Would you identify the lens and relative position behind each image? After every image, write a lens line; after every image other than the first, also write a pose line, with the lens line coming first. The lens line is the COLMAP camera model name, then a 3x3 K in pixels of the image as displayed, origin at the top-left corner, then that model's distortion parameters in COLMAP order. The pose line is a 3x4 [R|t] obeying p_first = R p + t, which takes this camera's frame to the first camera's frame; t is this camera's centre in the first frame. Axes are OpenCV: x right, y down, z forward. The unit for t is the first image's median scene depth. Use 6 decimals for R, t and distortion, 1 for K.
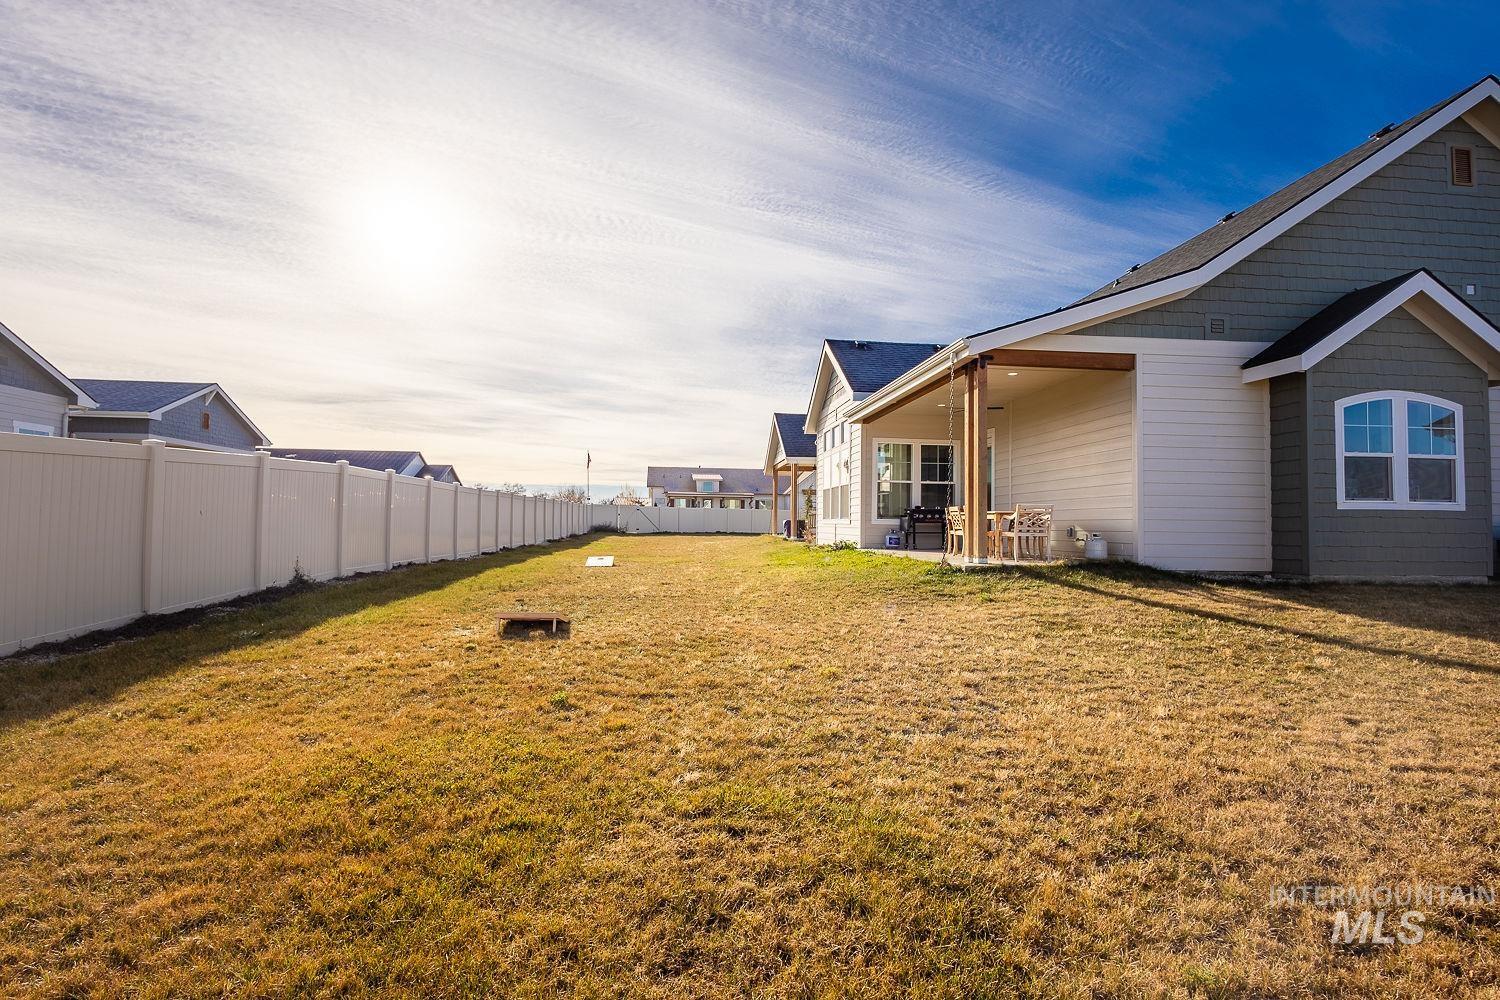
lens RADIAL K [[691.0, 0, 750.0], [0, 691.0, 500.0], [0, 0, 1]] dist [0.007494, -0.000079]
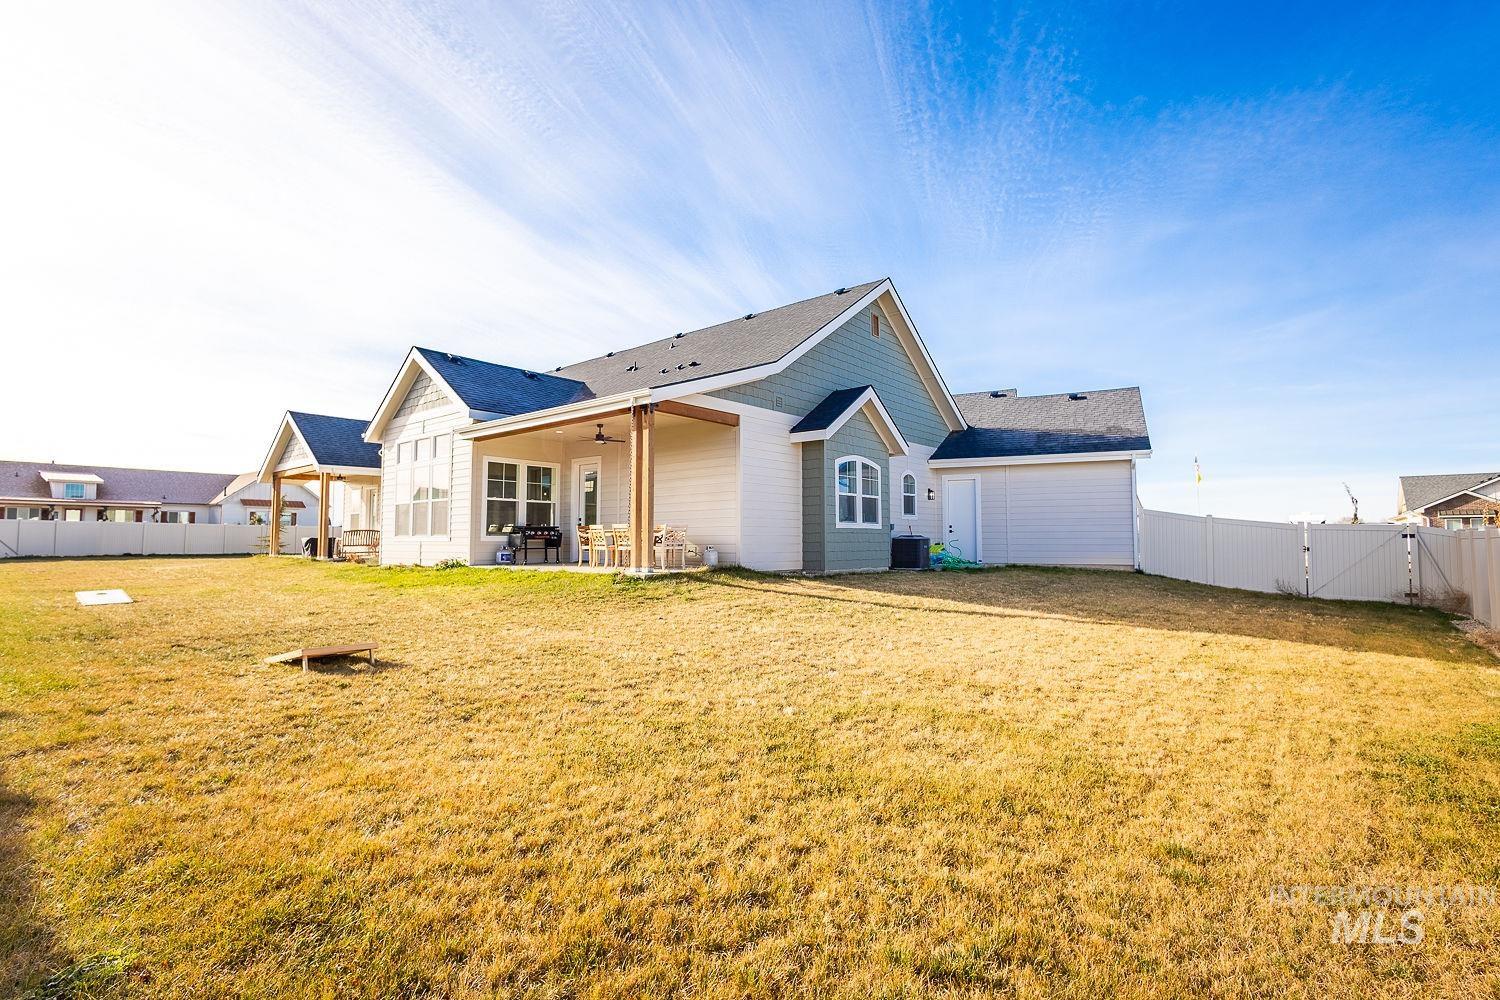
lens RADIAL K [[700.4, 0, 751.3], [0, 700.4, 501.2], [0, 0, 1]] dist [0.002986, -0.000388]
pose [[0.722407, 0.025898, 0.690983, -0.373016], [-0.013438, 0.999635, -0.023418, -0.007335], [-0.691338, 0.007632, 0.722491, -0.018271]]
